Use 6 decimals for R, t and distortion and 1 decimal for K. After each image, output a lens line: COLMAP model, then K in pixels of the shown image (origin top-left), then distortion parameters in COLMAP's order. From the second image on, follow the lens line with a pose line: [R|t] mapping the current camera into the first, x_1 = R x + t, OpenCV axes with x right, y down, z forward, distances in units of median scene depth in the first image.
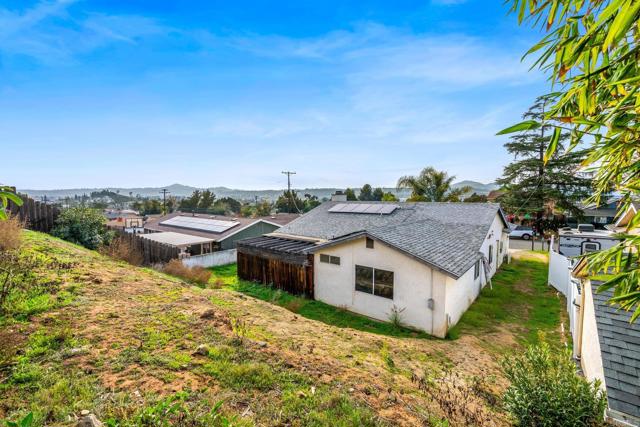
lens RADIAL K [[293.5, 0, 319.4], [0, 293.5, 213.4], [0, 0, 1]] dist [-0.002366, 0.001626]
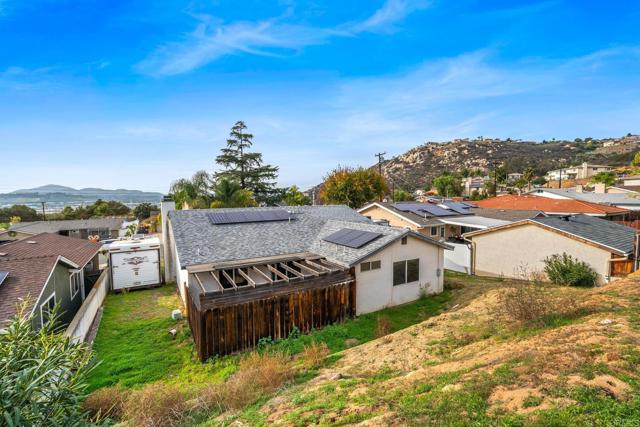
lens RADIAL K [[293.5, 0, 319.5], [0, 293.5, 214.3], [0, 0, 1]] dist [-0.002366, 0.001626]
pose [[0.302433, -0.048126, 0.951955, -0.896874], [0.066828, 0.997337, 0.029190, -0.050475], [-0.950825, 0.054789, 0.304844, 0.830507]]
